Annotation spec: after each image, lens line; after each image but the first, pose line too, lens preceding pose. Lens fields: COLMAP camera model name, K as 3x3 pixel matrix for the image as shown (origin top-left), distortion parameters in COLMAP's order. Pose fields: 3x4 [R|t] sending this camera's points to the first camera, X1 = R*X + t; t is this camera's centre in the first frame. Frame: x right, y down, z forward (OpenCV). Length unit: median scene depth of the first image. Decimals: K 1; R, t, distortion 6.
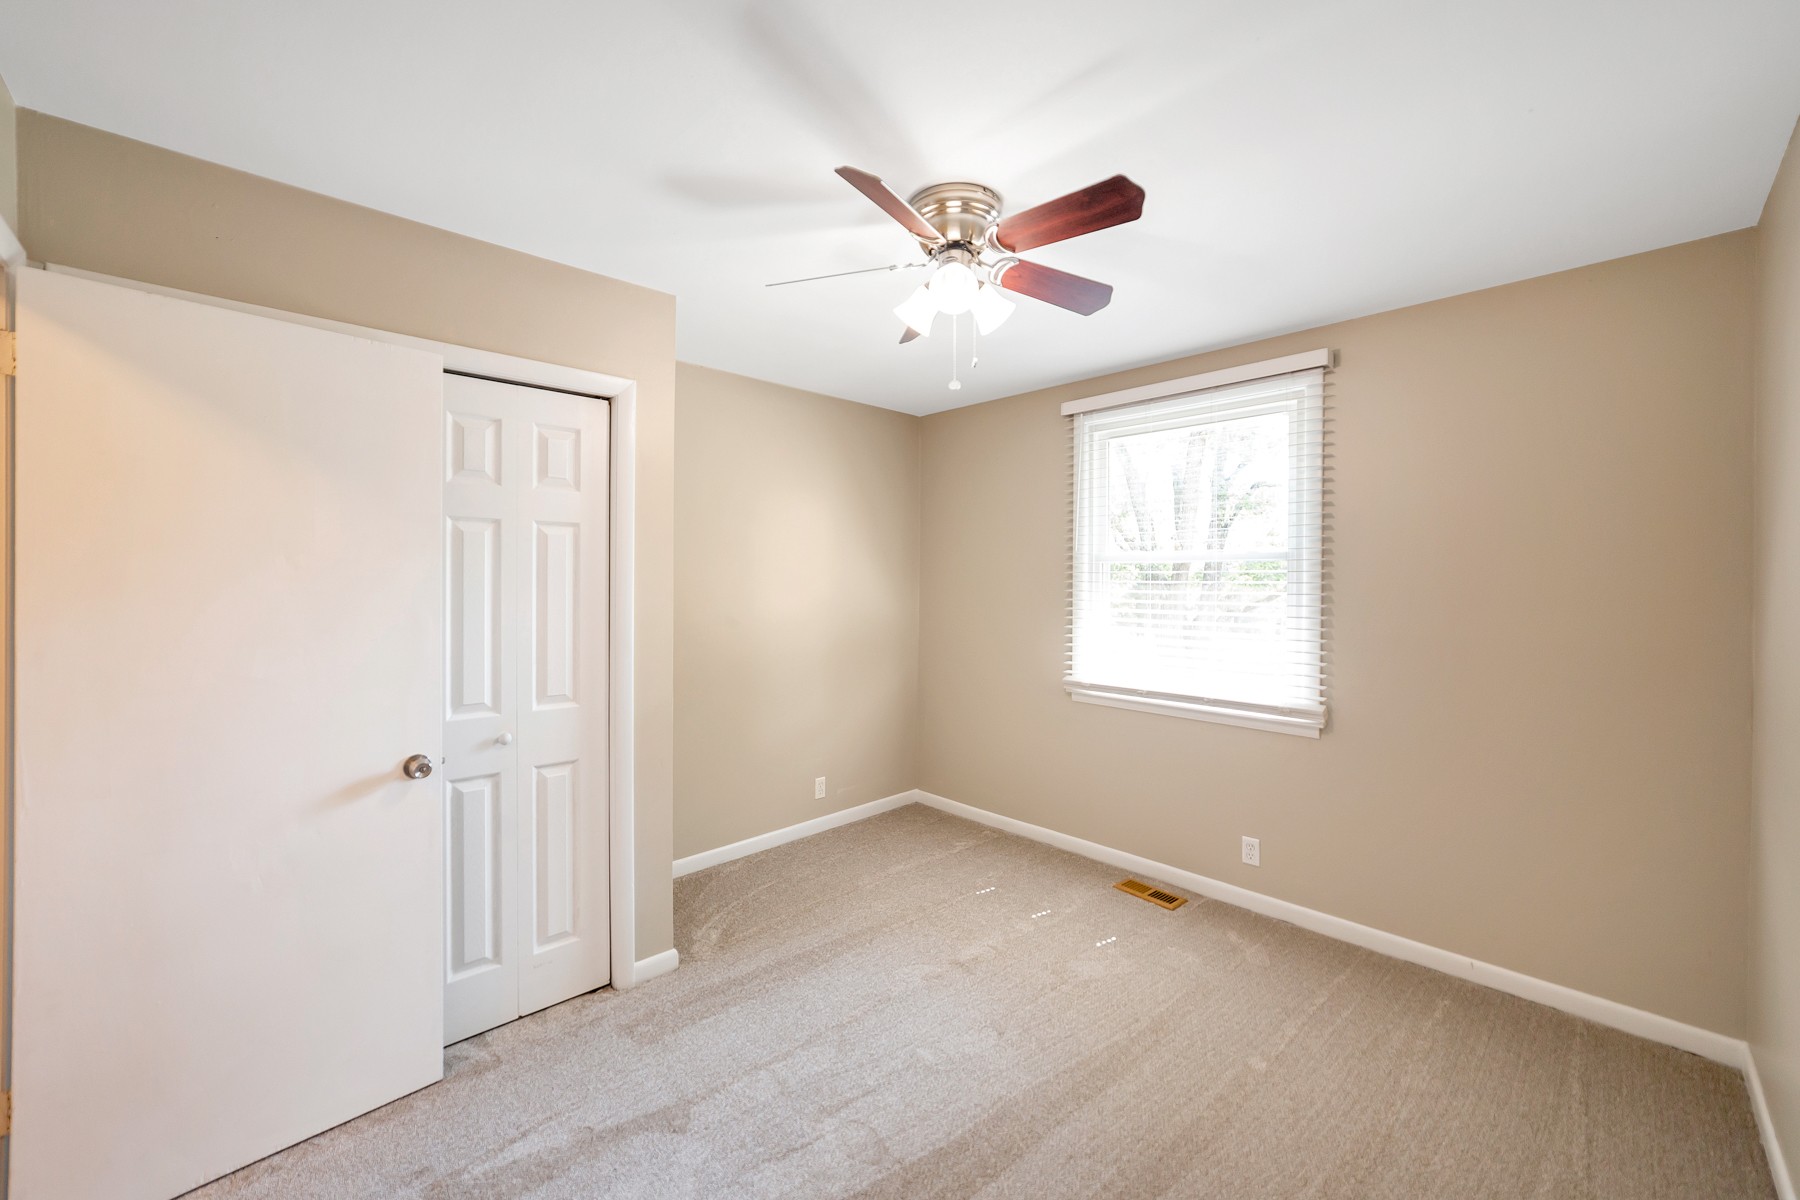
lens RADIAL K [[702.2, 0, 898.1], [0, 702.2, 591.2], [0, 0, 1]] dist [-0.004381, 0.001038]
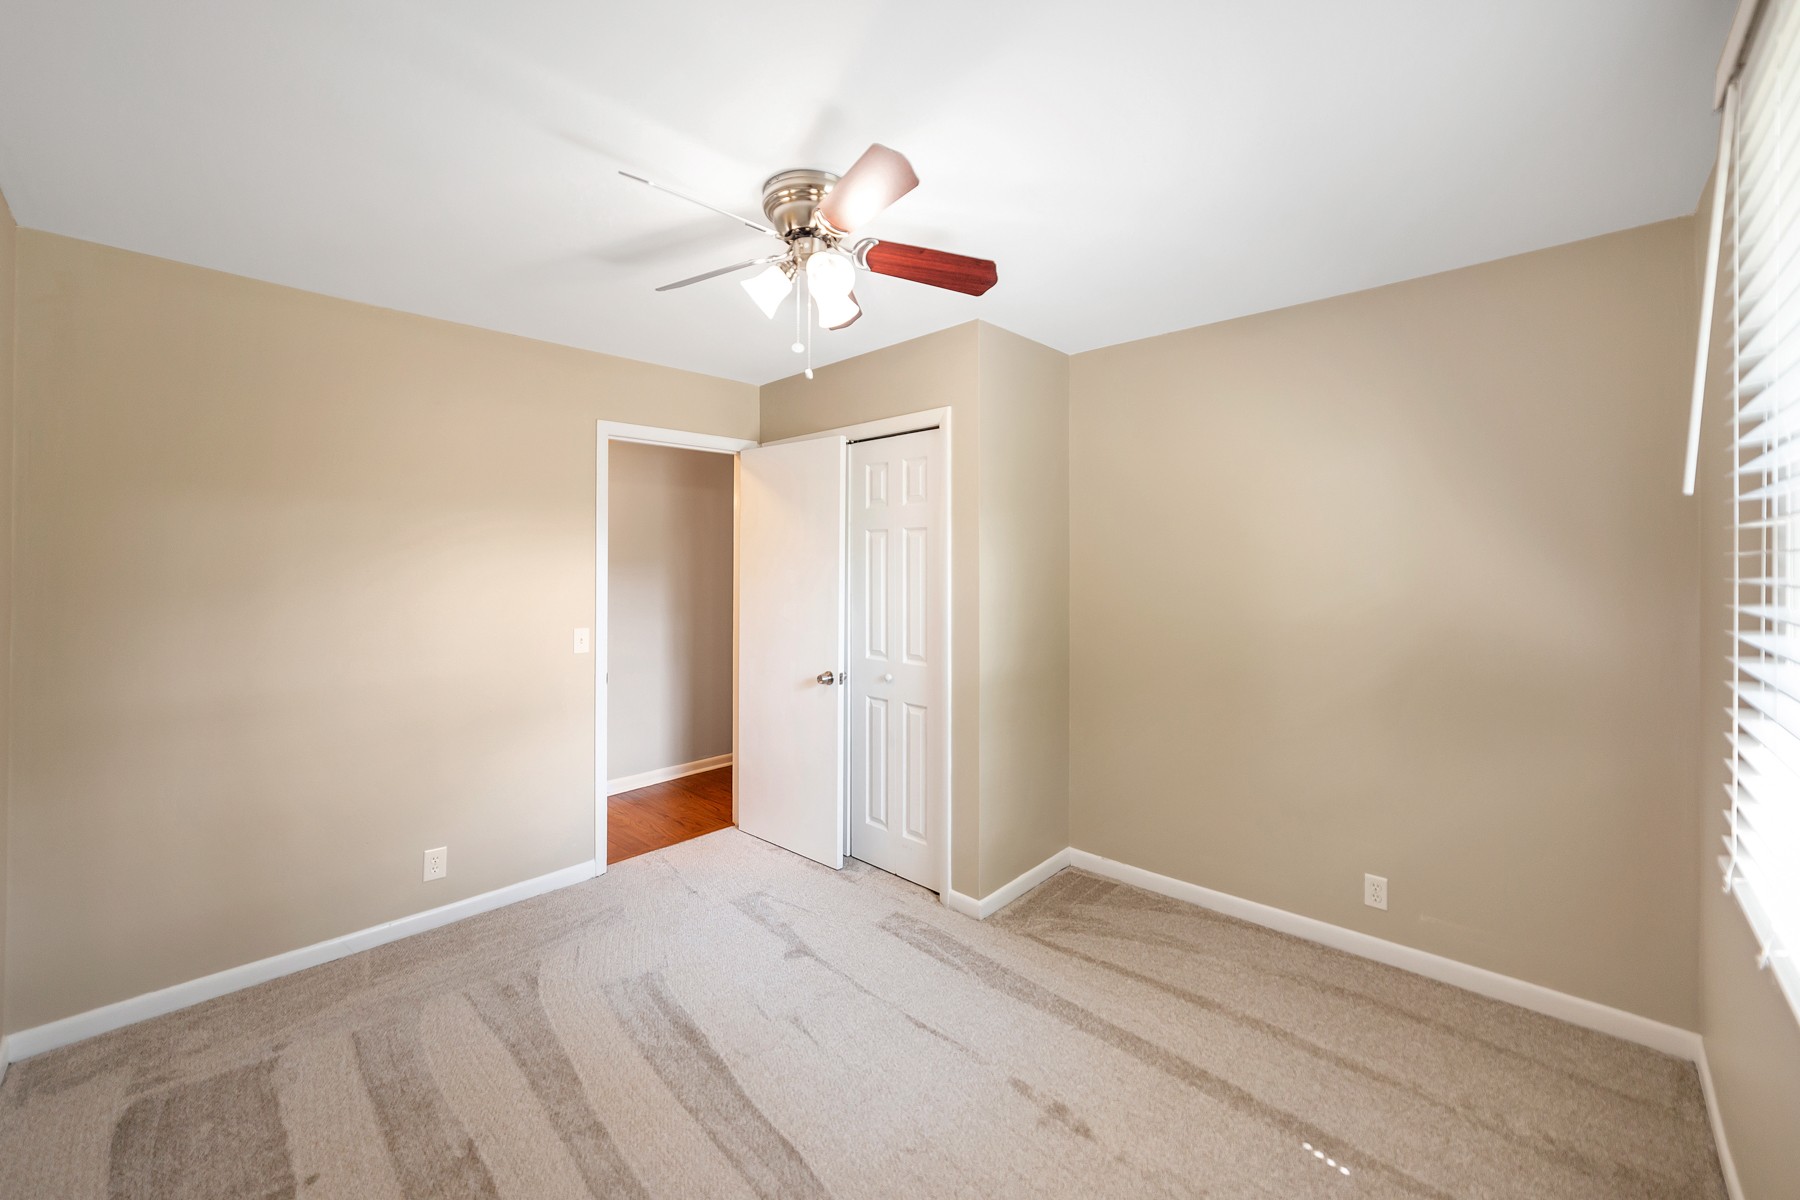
lens RADIAL K [[702.2, 0, 898.2], [0, 702.2, 590.0], [0, 0, 1]] dist [-0.004381, 0.001038]
pose [[0.038513, 0.005104, -0.999245, 0.915653], [-0.020876, 0.999773, 0.004302, 0.018845], [0.999040, 0.020694, 0.038610, 0.956893]]
